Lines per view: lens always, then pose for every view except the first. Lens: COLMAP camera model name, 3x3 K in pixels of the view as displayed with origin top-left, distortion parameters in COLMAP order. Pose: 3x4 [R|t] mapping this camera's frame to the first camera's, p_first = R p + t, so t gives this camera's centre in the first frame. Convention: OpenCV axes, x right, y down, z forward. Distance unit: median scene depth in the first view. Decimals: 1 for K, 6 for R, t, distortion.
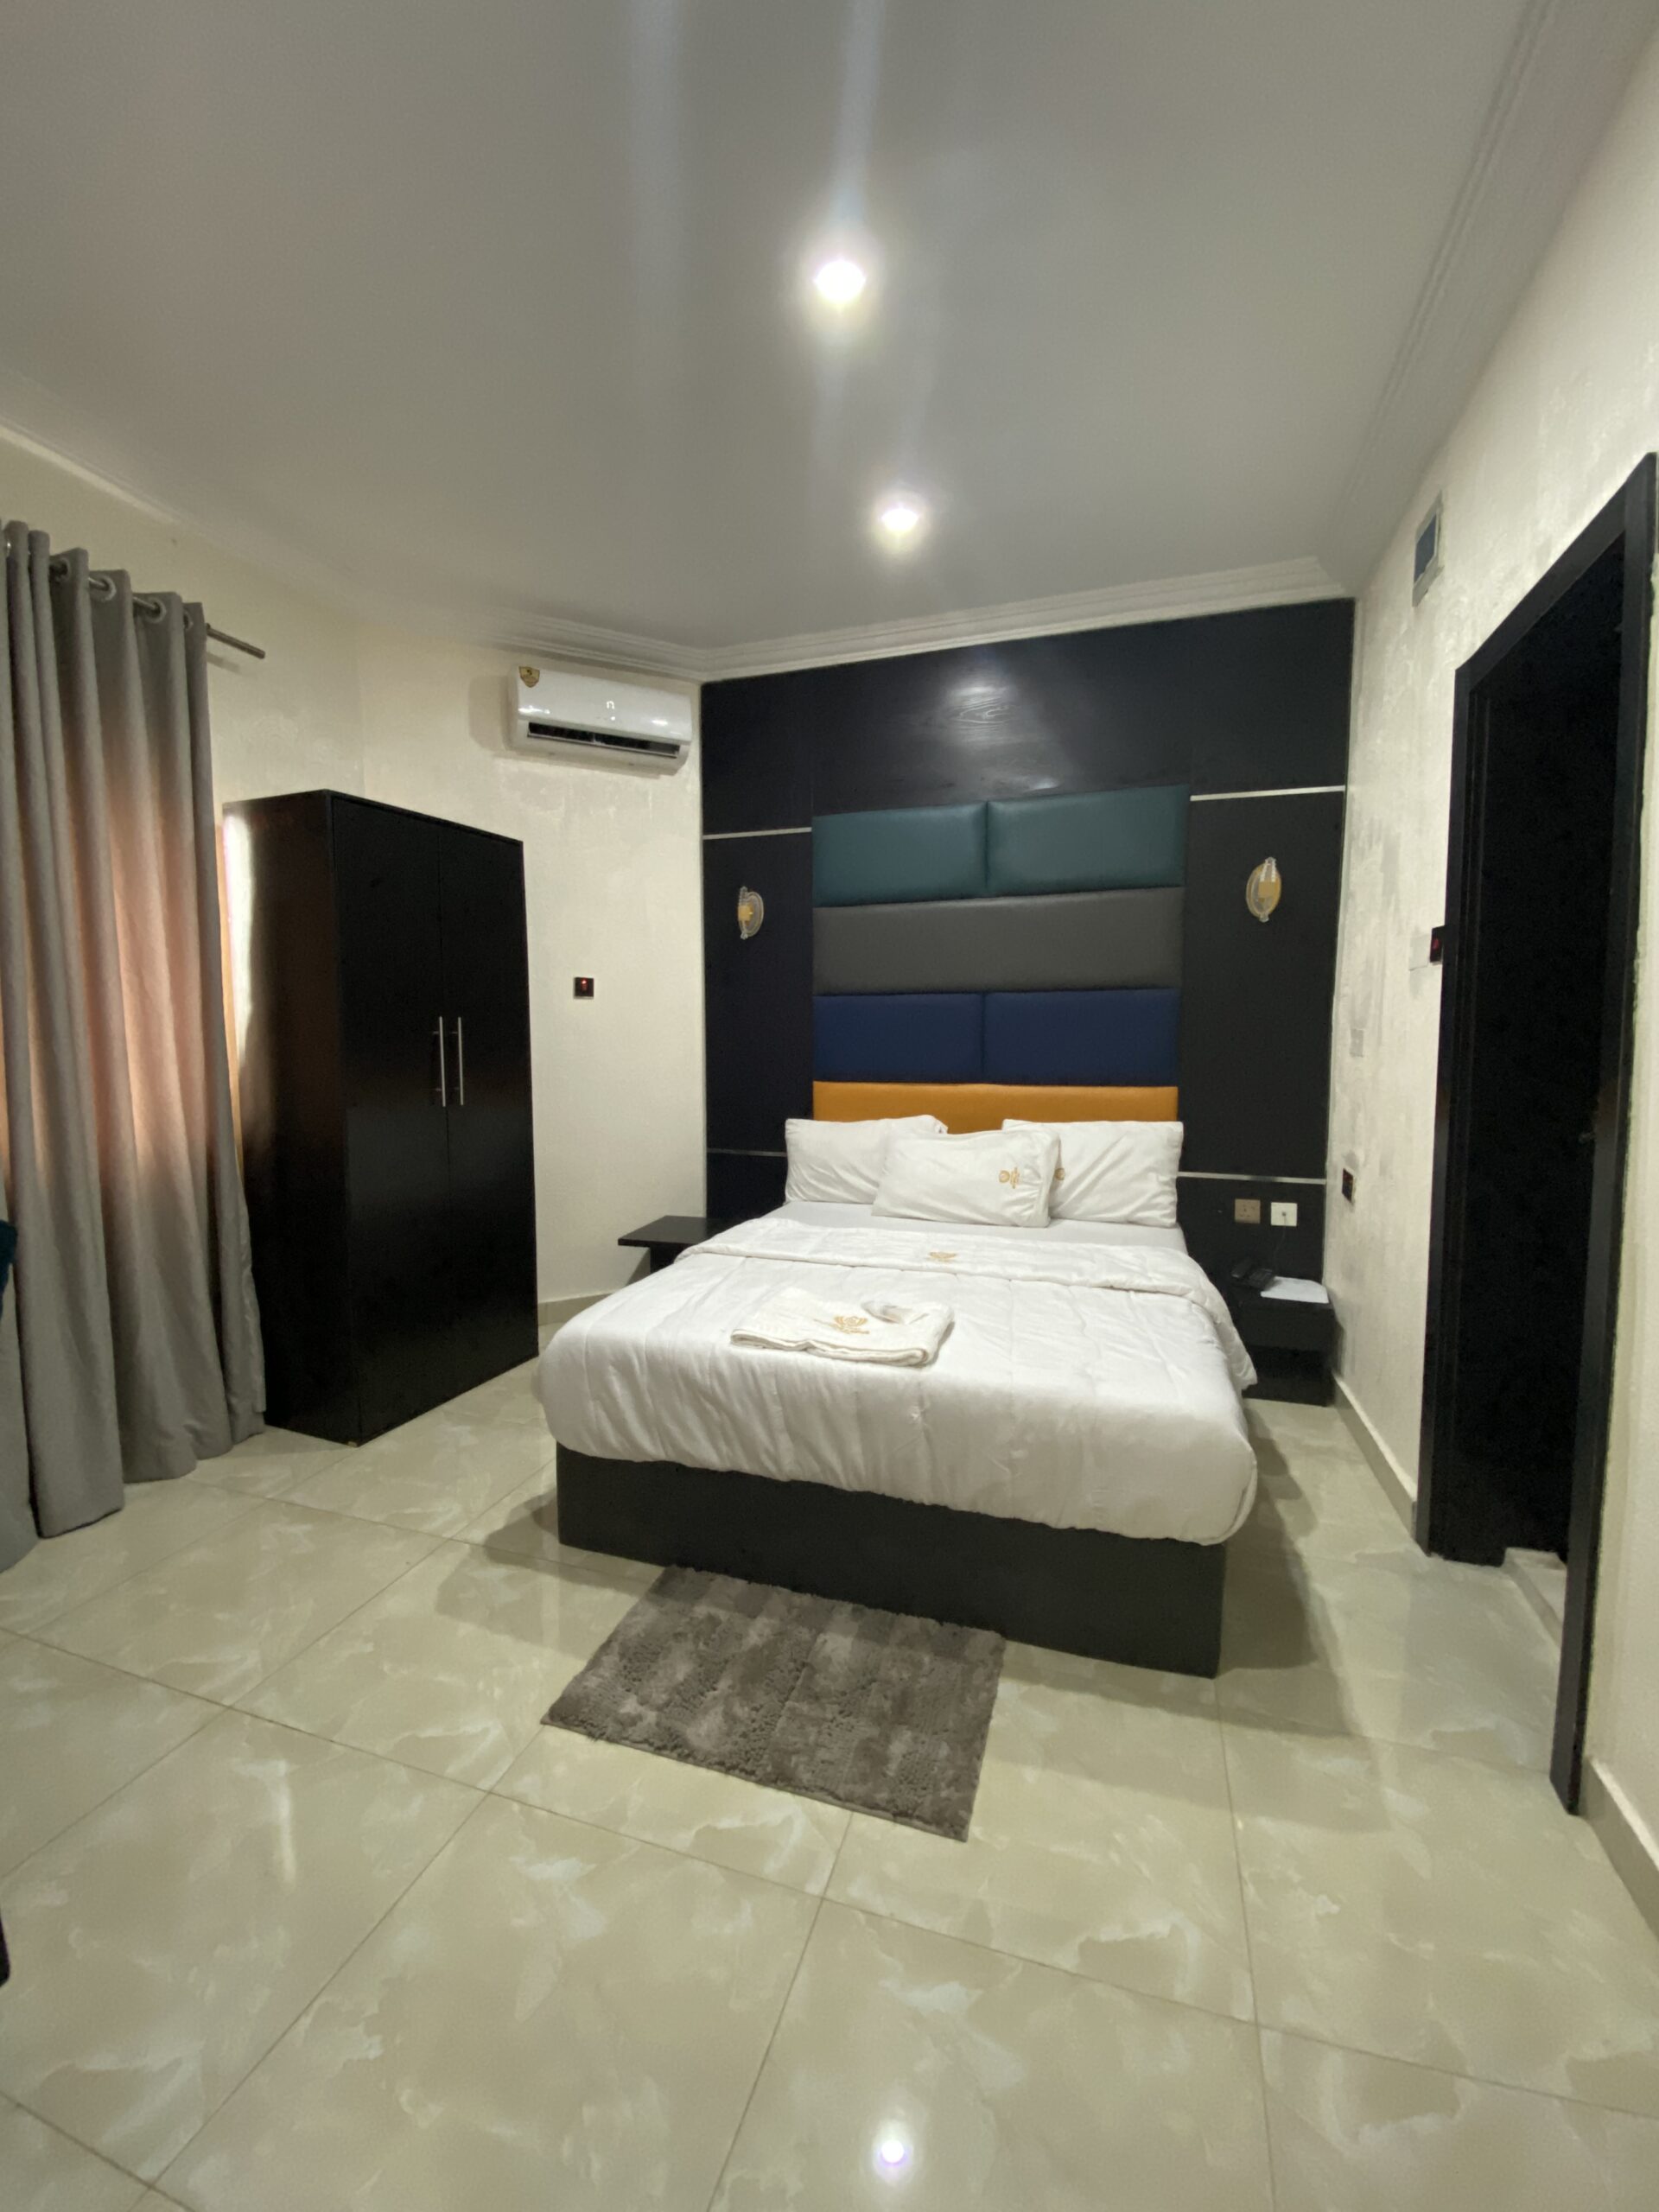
lens RADIAL K [[885.7, 0, 832.8], [0, 885.7, 1105.7], [0, 0, 1]] dist [-0.015106, -0.000327]
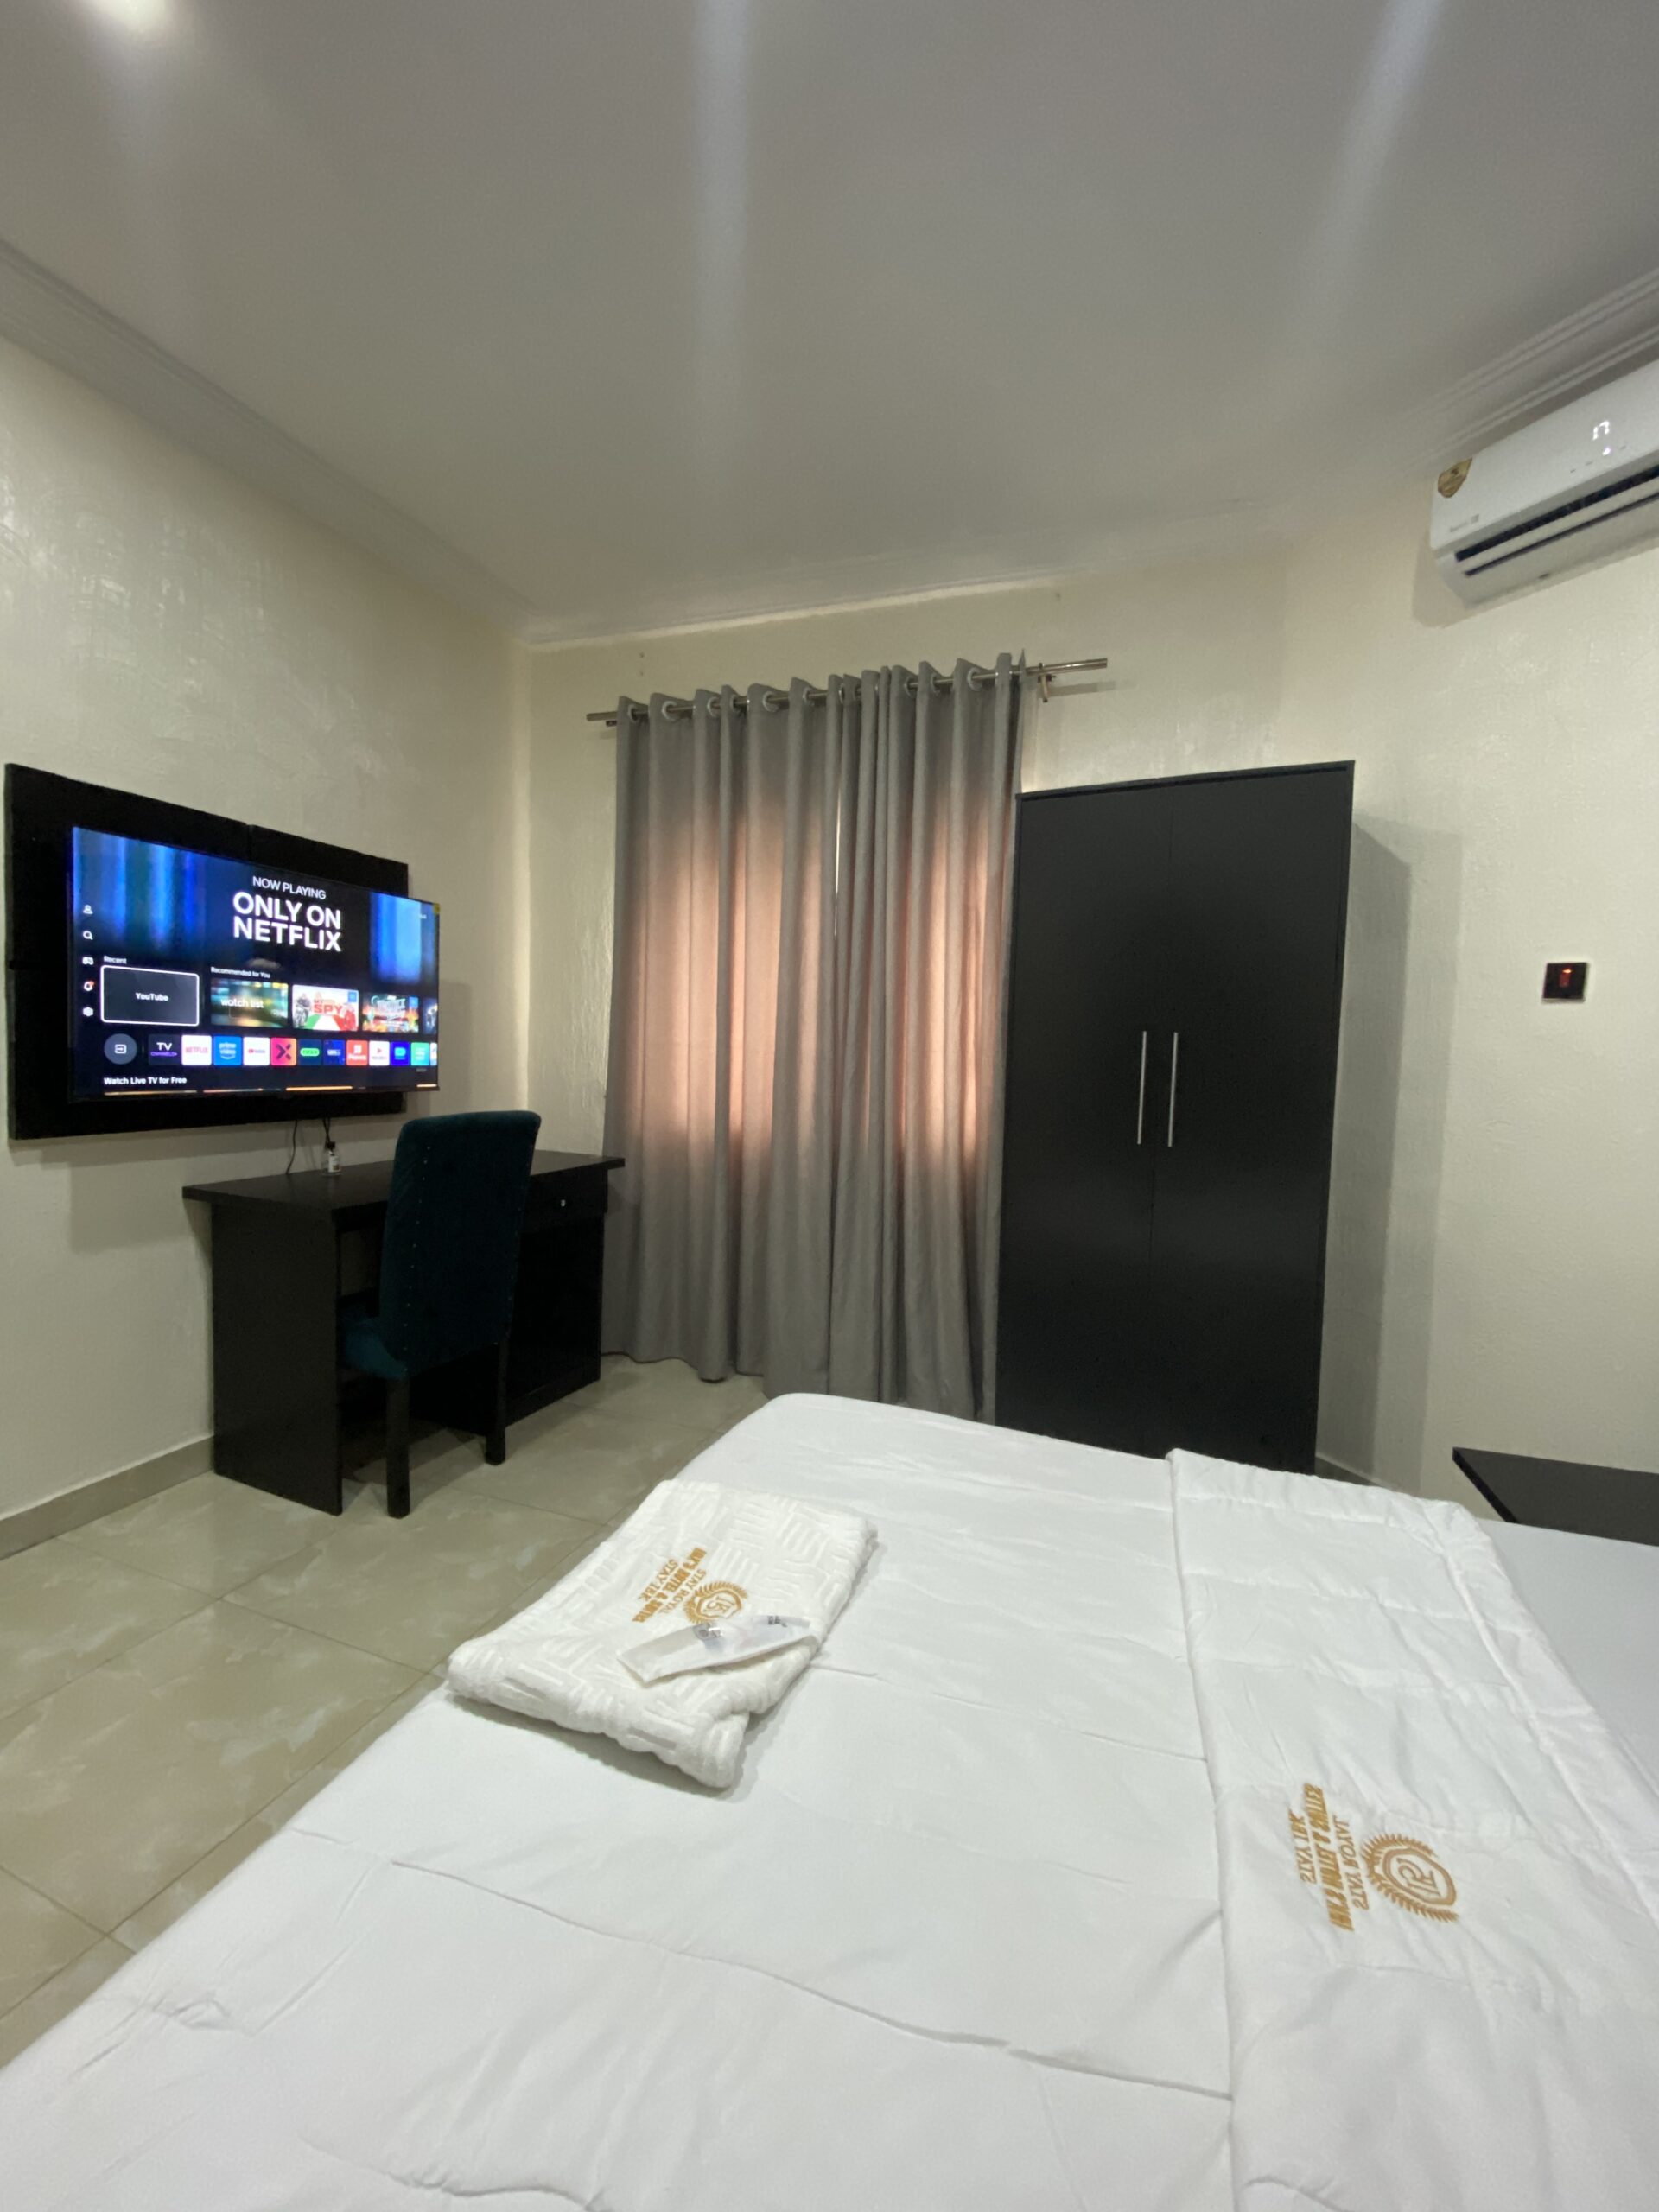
lens RADIAL K [[885.7, 0, 833.2], [0, 885.7, 1109.4], [0, 0, 1]] dist [-0.015106, -0.000327]
pose [[-0.024427, 0.086226, -0.995976, 0.359613], [-0.099915, 0.991074, 0.088252, -0.074092], [0.994696, 0.101668, -0.015594, 0.730186]]
